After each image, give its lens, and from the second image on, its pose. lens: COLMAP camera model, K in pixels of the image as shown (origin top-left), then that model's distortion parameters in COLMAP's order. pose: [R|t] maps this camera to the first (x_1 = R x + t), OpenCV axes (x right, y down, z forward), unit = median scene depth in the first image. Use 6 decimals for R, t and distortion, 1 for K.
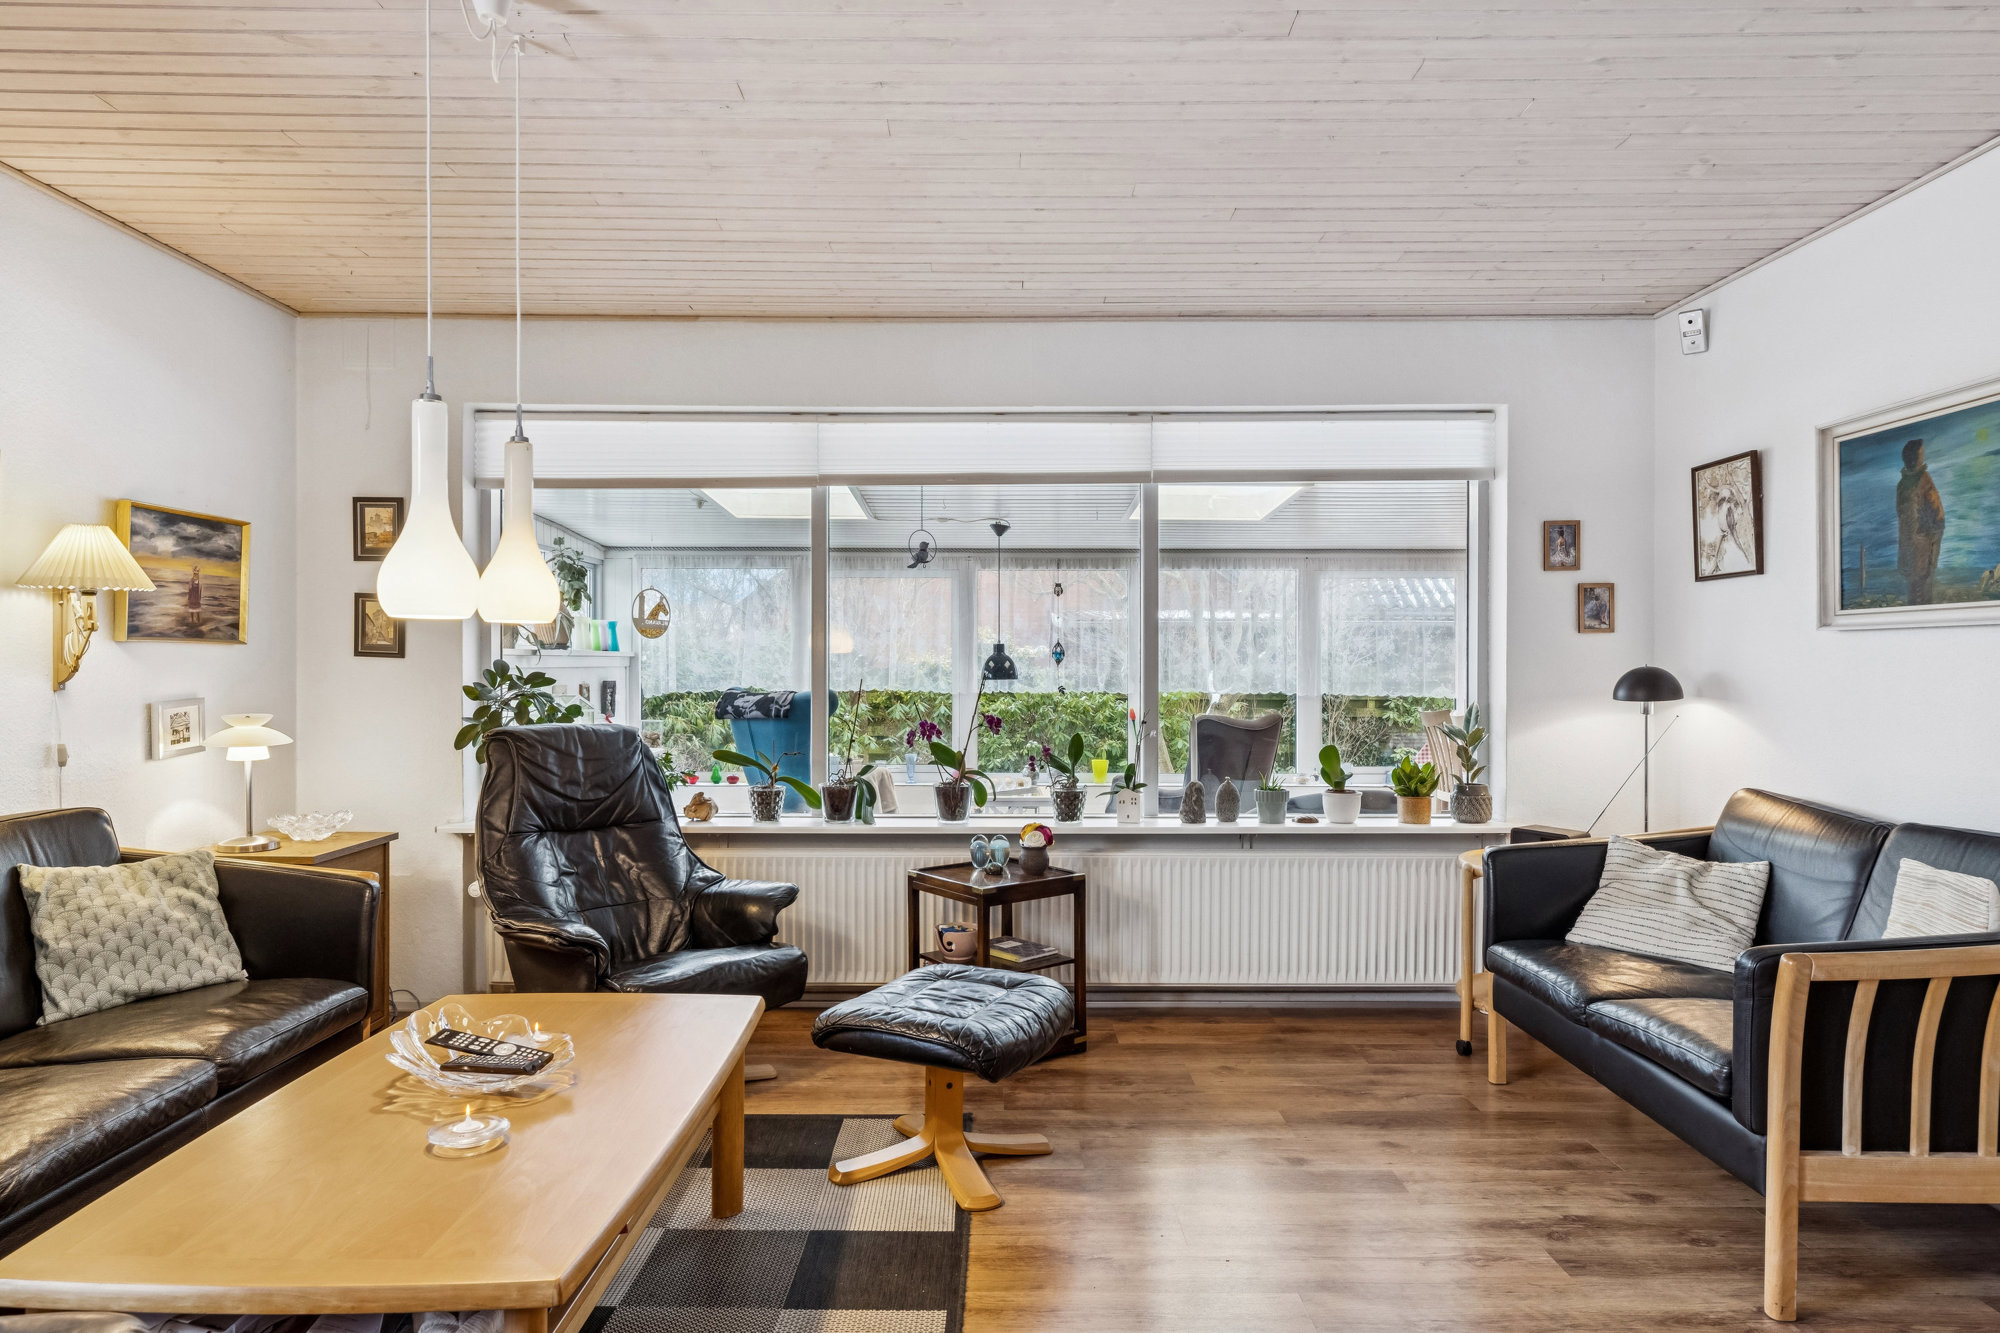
lens RADIAL K [[1198.8, 0, 1000.0], [0, 1198.8, 666.5], [0, 0, 1]] dist [-0.006262, 0.000018]
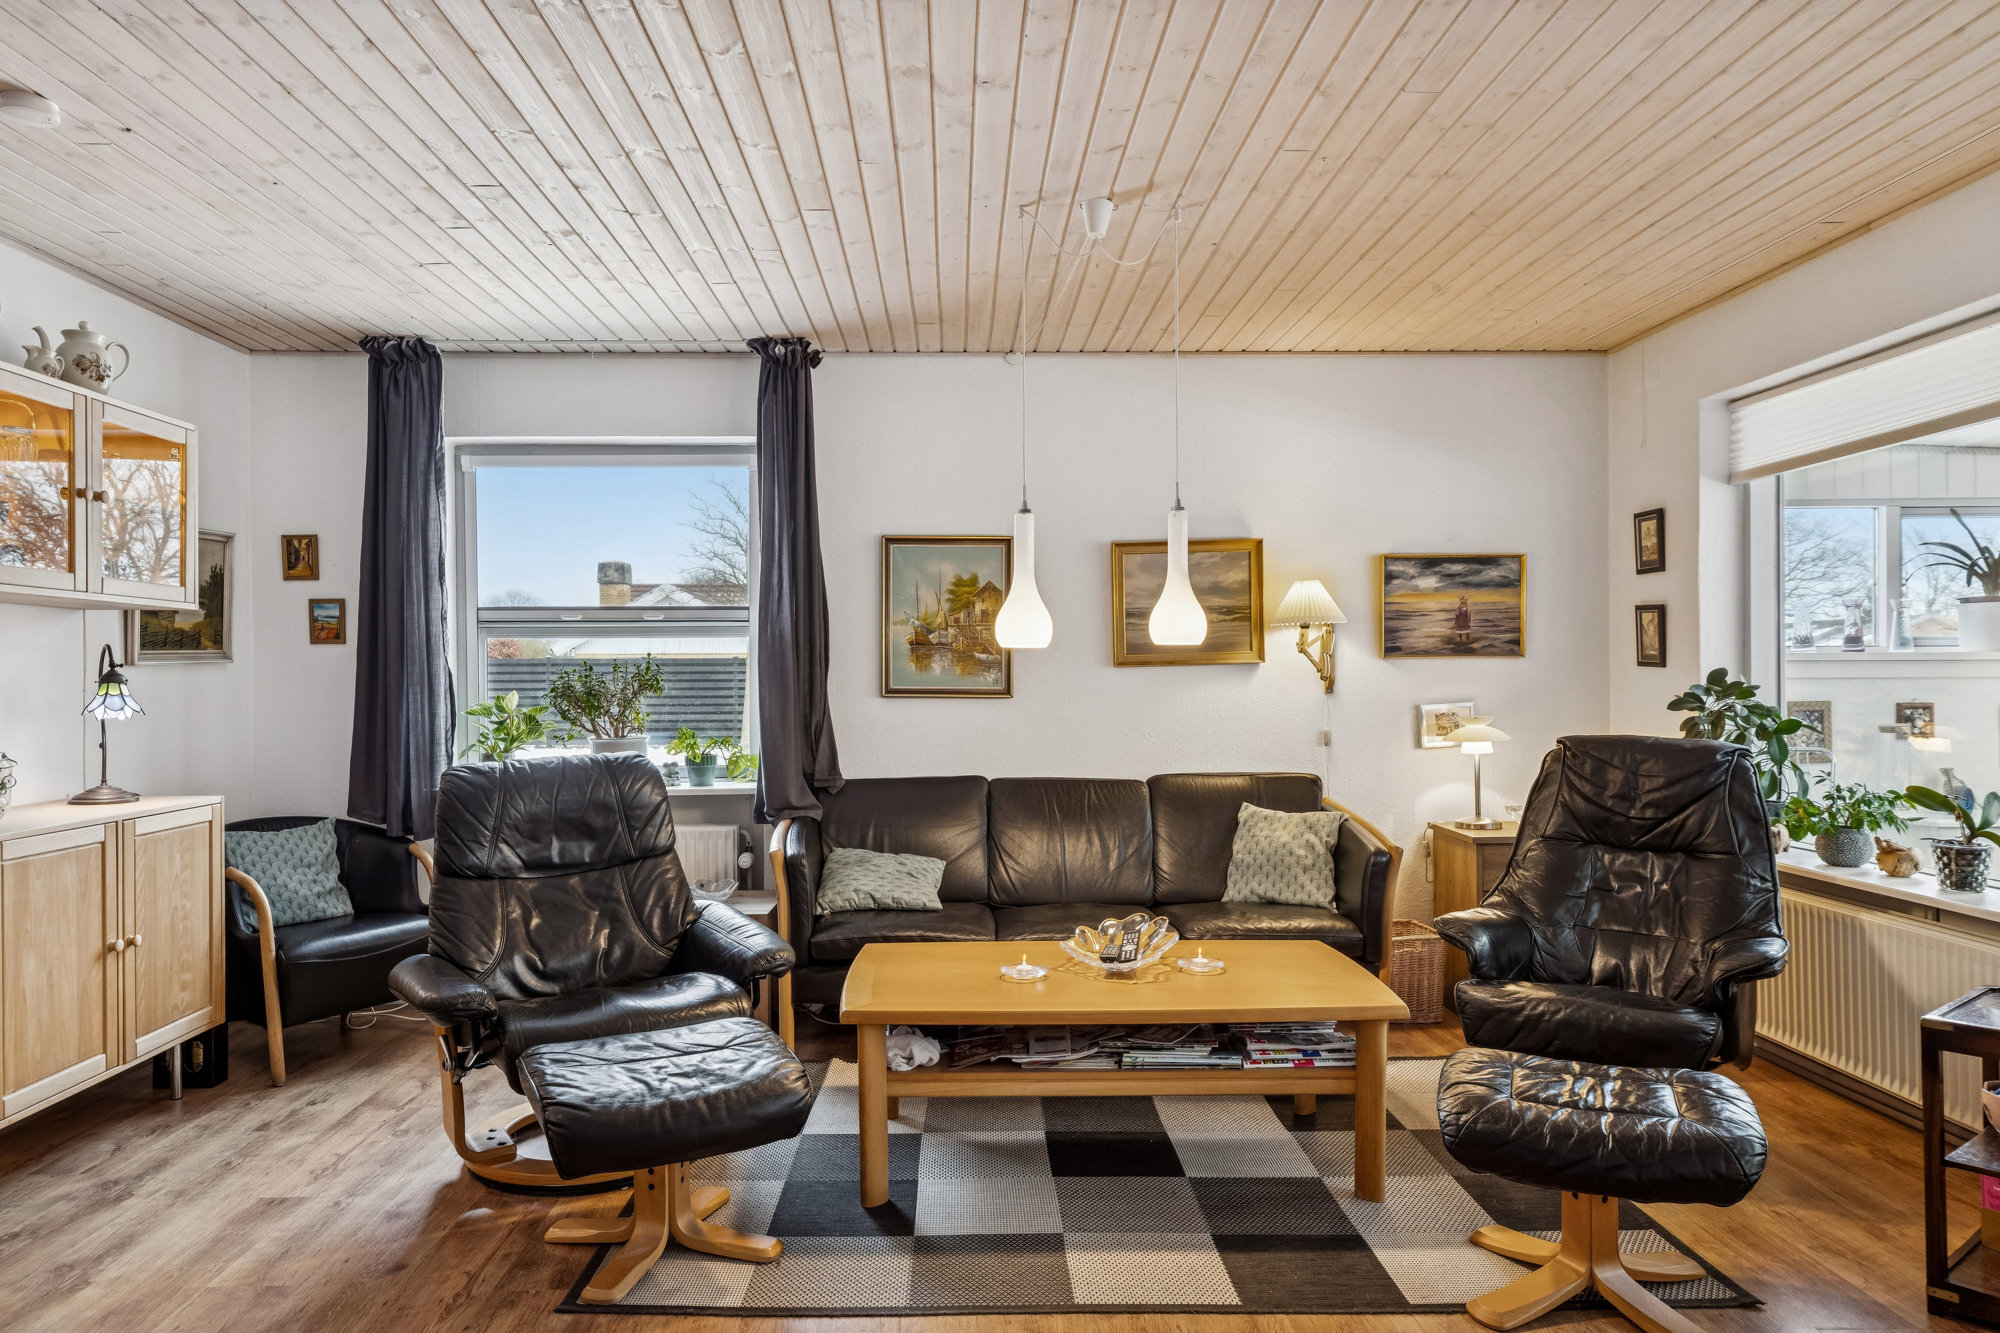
lens RADIAL K [[1296.3, 0, 1000.0], [0, 1296.3, 666.5], [0, 0, 1]] dist [0.001057, 0.000642]
pose [[0.022210, -0.011897, -0.999683, 0.674314], [0.003020, 0.999925, -0.011833, 0.003970], [0.999749, -0.002757, 0.022244, 0.488365]]
